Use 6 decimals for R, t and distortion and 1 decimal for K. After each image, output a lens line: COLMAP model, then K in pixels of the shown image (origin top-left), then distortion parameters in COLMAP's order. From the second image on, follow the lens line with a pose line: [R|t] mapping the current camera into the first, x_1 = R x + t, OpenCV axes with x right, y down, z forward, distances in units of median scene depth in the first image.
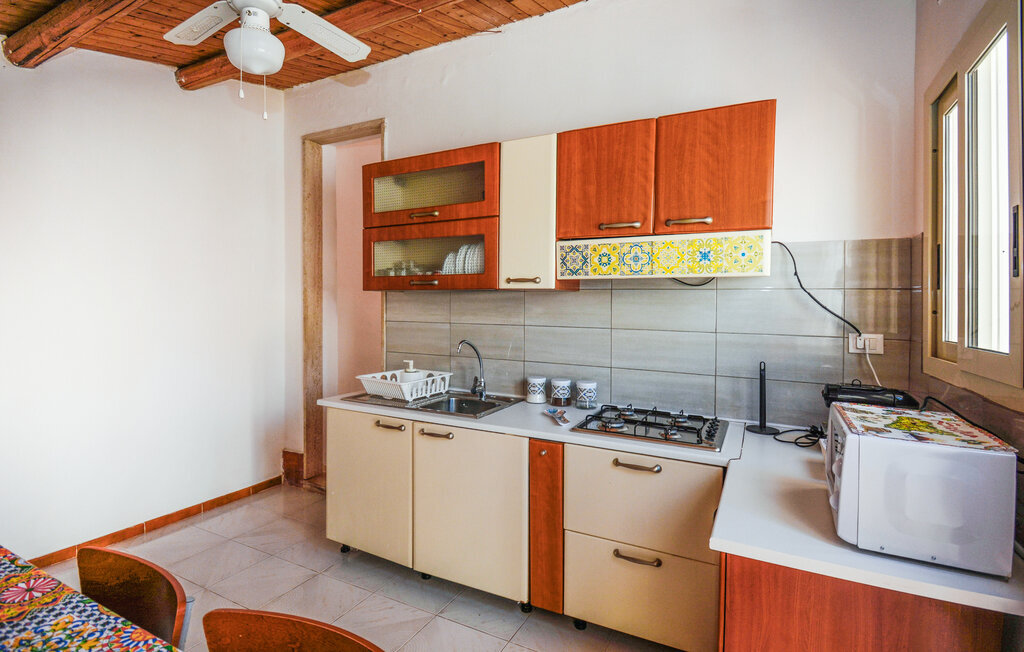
lens RADIAL K [[498.5, 0, 512.3], [0, 498.5, 308.1], [0, 0, 1]] dist [0.000050, -0.000975]
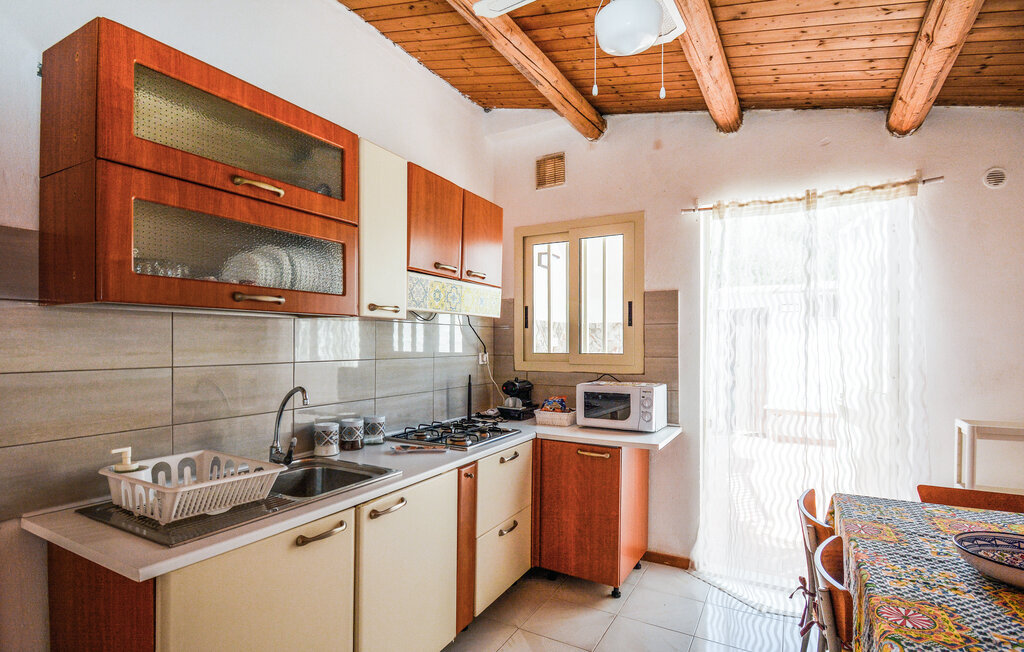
lens RADIAL K [[503.7, 0, 512.0], [0, 503.7, 326.0], [0, 0, 1]] dist [0.023257, 0.000588]
pose [[0.025724, 0.022420, 0.999418, -0.887941], [0.001341, 0.999747, -0.022462, -0.003709], [-0.999668, 0.001918, 0.025687, 0.767280]]
